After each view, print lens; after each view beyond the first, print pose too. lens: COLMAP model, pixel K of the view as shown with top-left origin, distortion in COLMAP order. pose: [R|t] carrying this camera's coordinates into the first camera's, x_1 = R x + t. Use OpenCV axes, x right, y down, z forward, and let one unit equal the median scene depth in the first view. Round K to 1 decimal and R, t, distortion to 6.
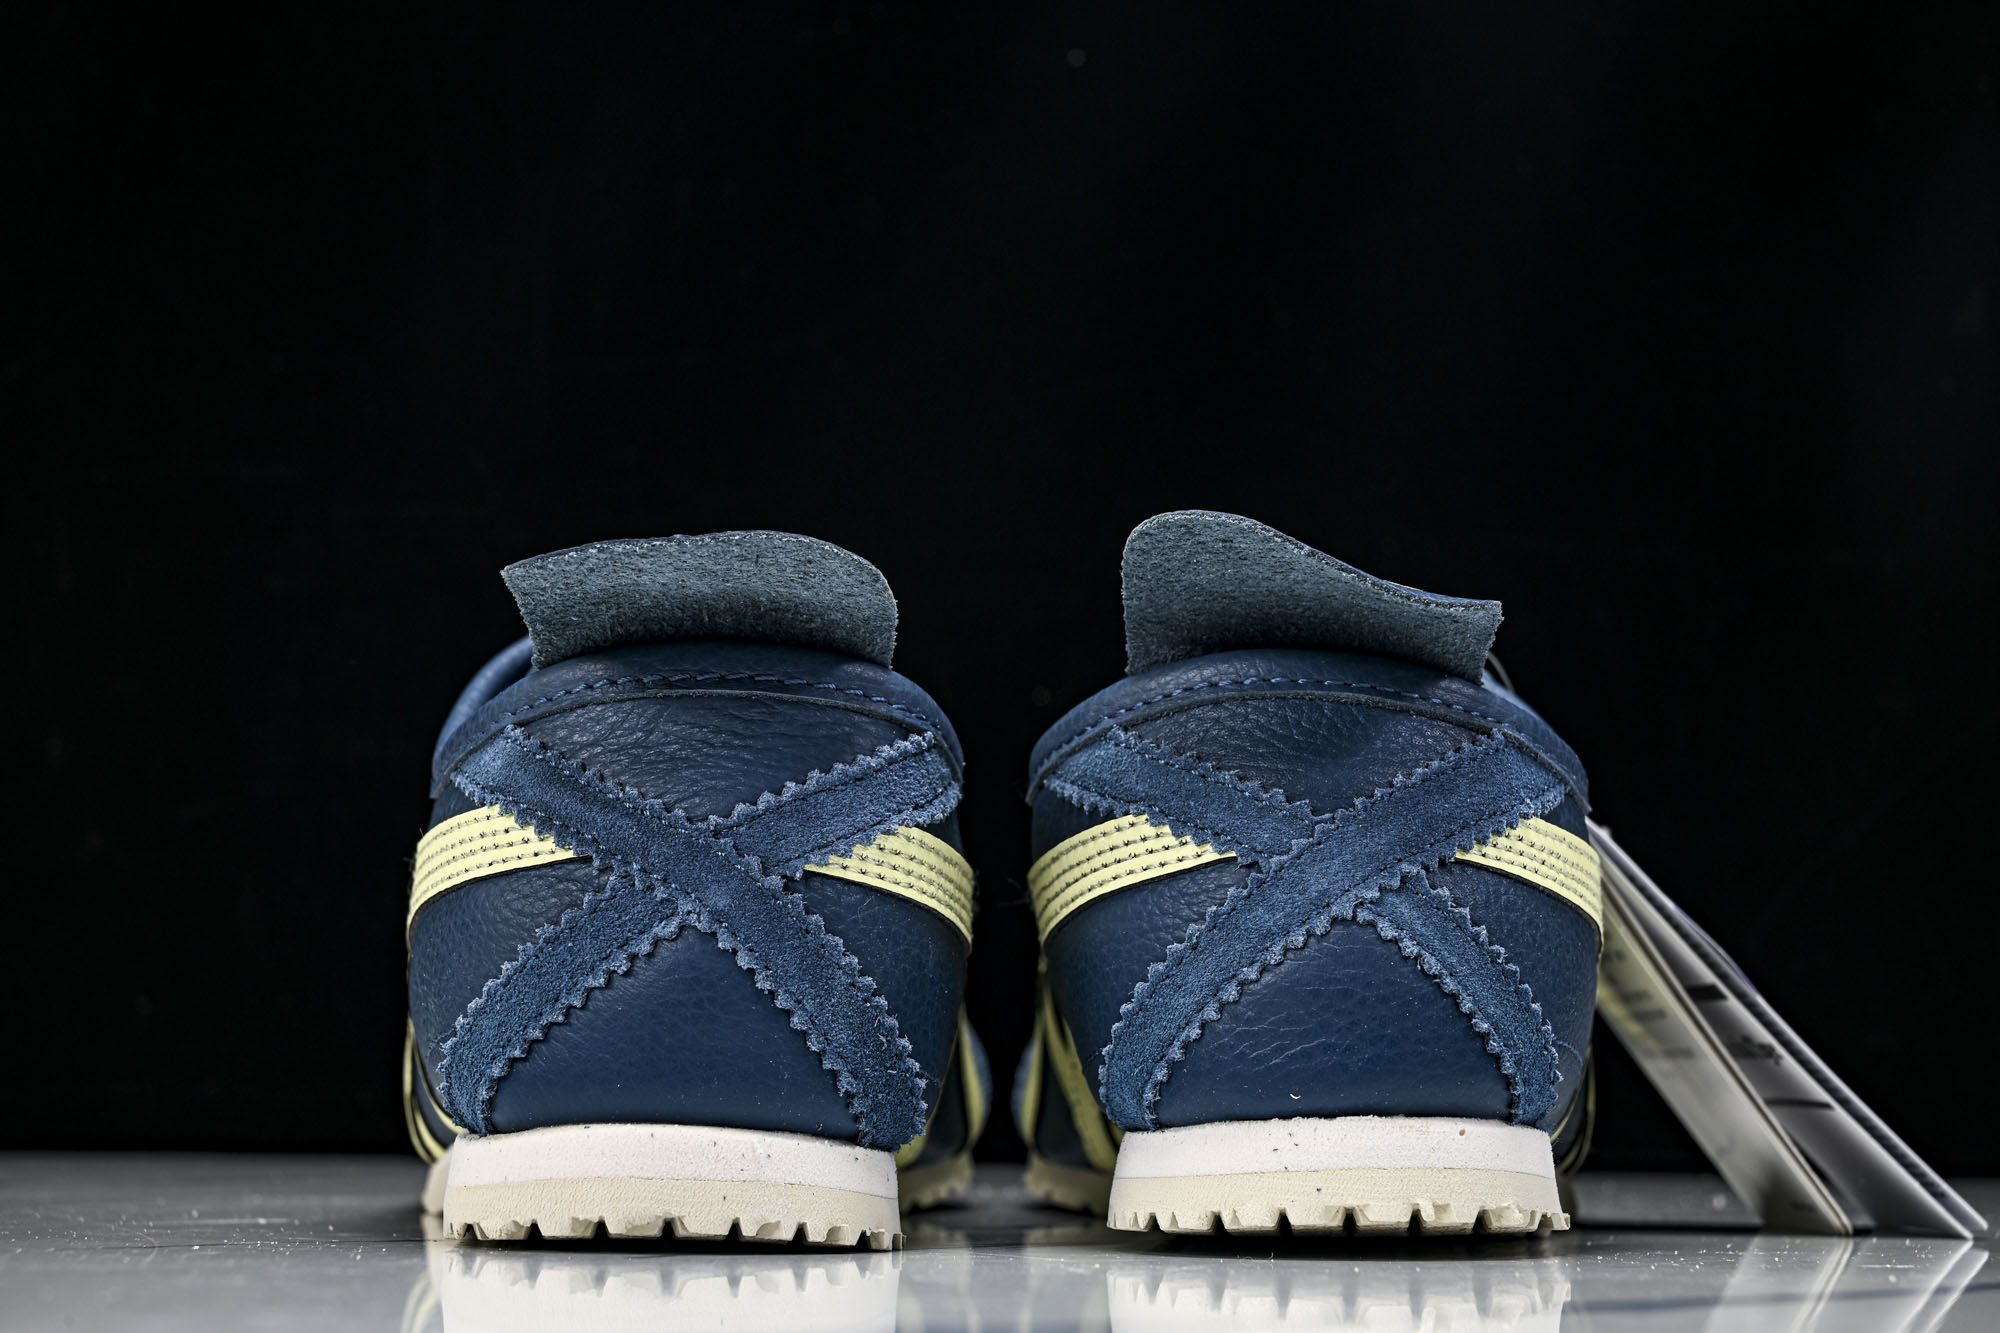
lens RADIAL K [[3604.5, 0, 1001.0], [0, 3604.5, 663.5], [0, 0, 1]] dist [-0.014508, 0.000000]
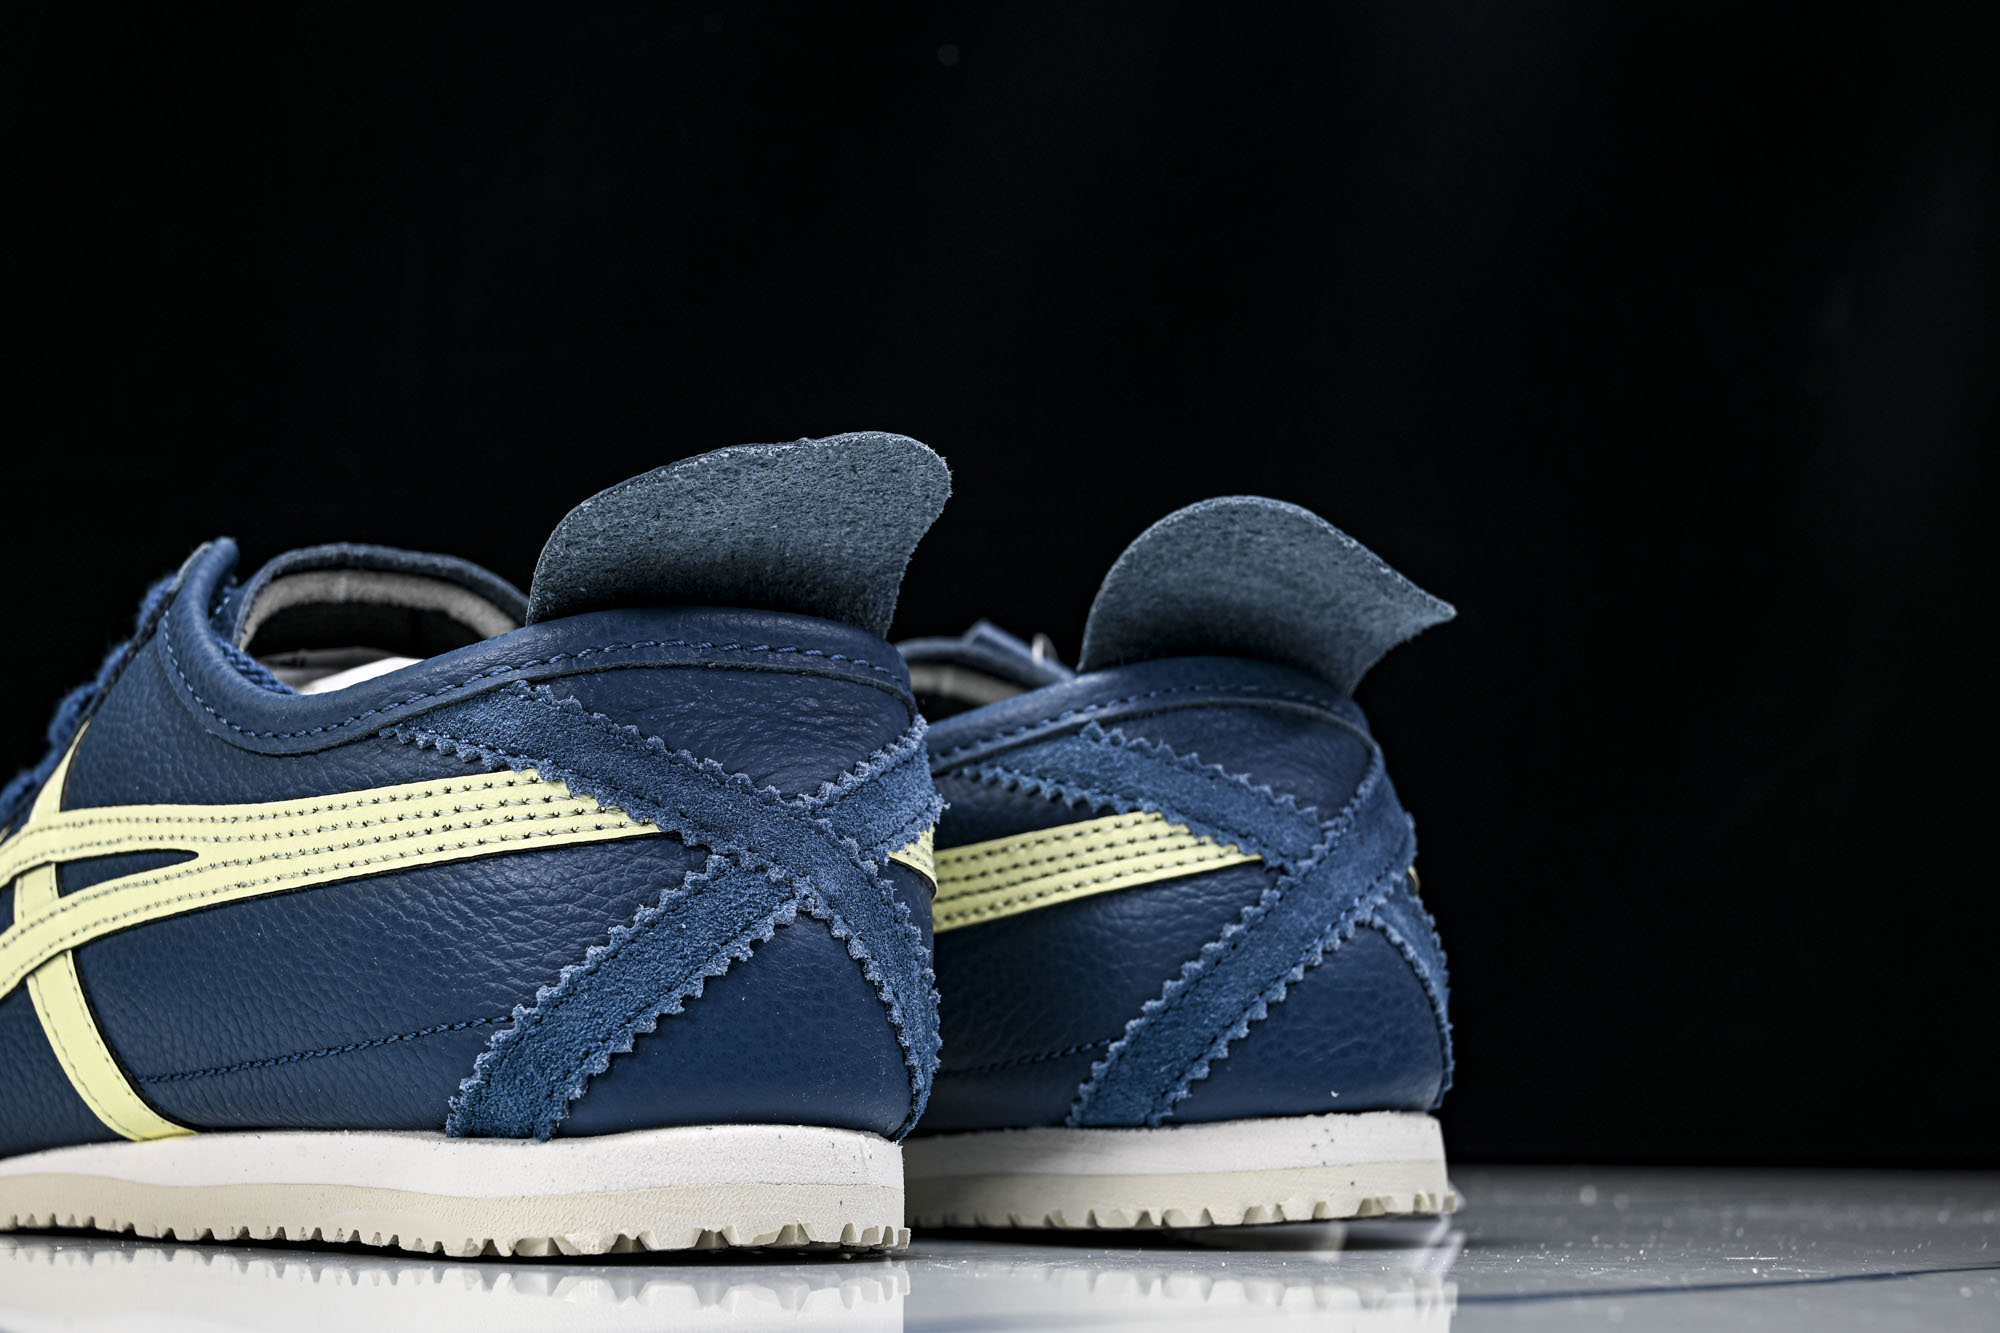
lens RADIAL K [[3604.5, 0, 1002.7], [0, 3604.5, 661.4], [0, 0, 1]] dist [-0.014508, 0.000000]
pose [[0.804863, 0.069122, 0.589421, -0.599973], [-0.068925, 0.997360, -0.022843, 0.026077], [-0.589444, -0.022240, 0.807503, 0.219658]]
